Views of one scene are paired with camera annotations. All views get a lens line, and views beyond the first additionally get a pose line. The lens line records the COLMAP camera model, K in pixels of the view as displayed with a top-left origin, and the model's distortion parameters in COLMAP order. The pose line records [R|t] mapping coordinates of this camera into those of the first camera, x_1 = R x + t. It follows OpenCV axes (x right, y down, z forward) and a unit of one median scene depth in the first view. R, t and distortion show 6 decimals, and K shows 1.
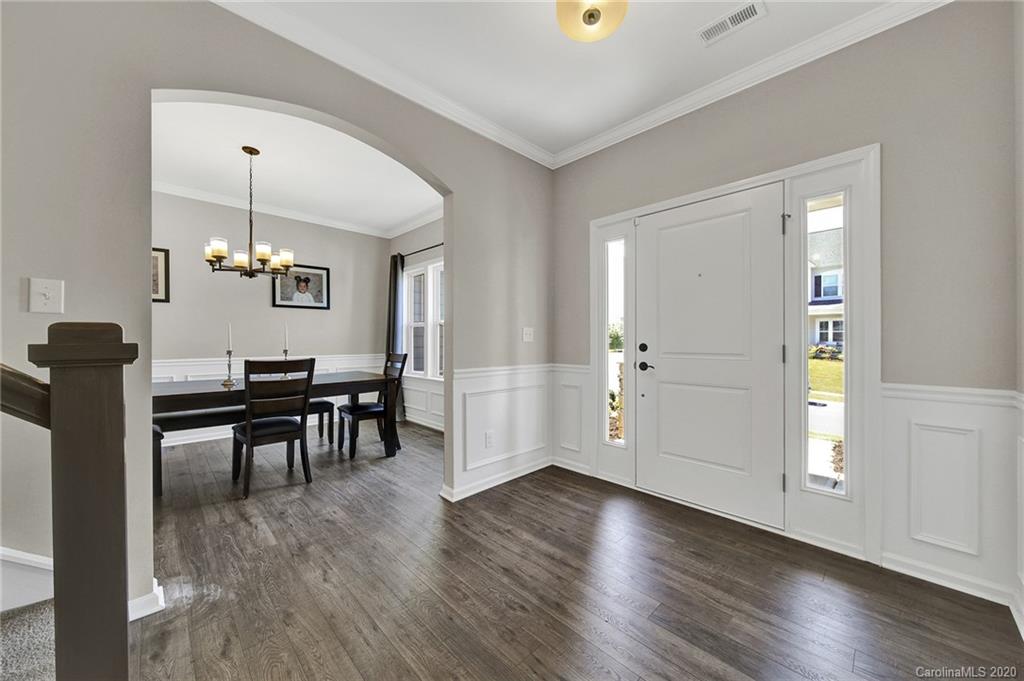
lens RADIAL K [[370.0, 0, 512.6], [0, 370.0, 340.9], [0, 0, 1]] dist [0.004965, -0.001093]
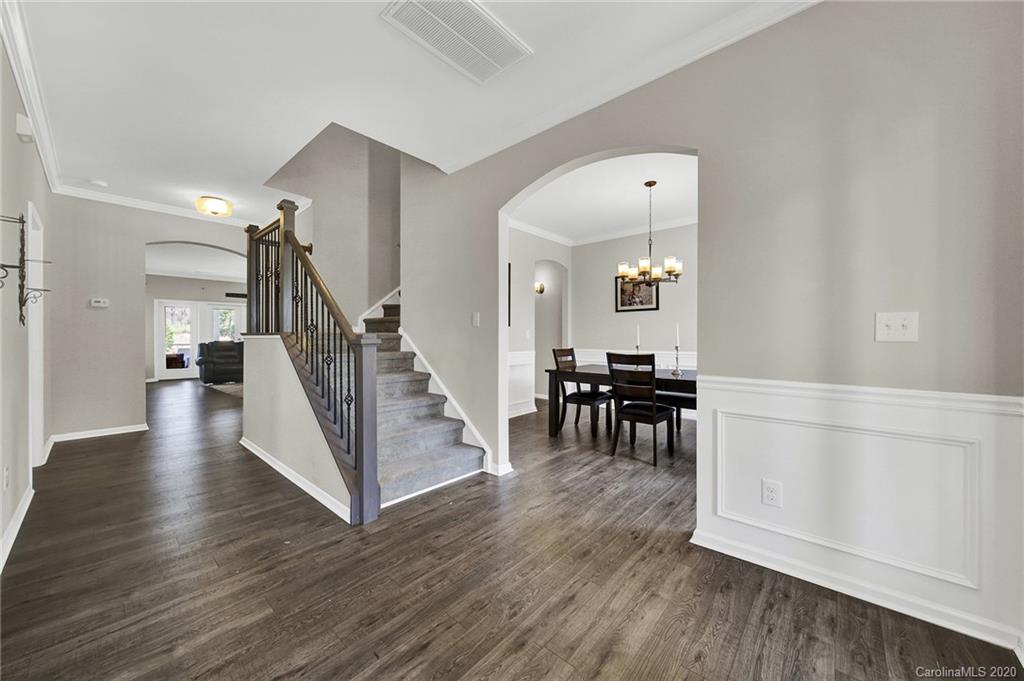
lens RADIAL K [[370.0, 0, 511.1], [0, 370.0, 337.0], [0, 0, 1]] dist [0.004965, -0.001093]
pose [[0.068947, -0.000893, -0.997620, 0.606264], [0.000811, 0.999999, -0.000839, -0.004177], [0.997620, -0.000751, 0.068947, 0.562694]]
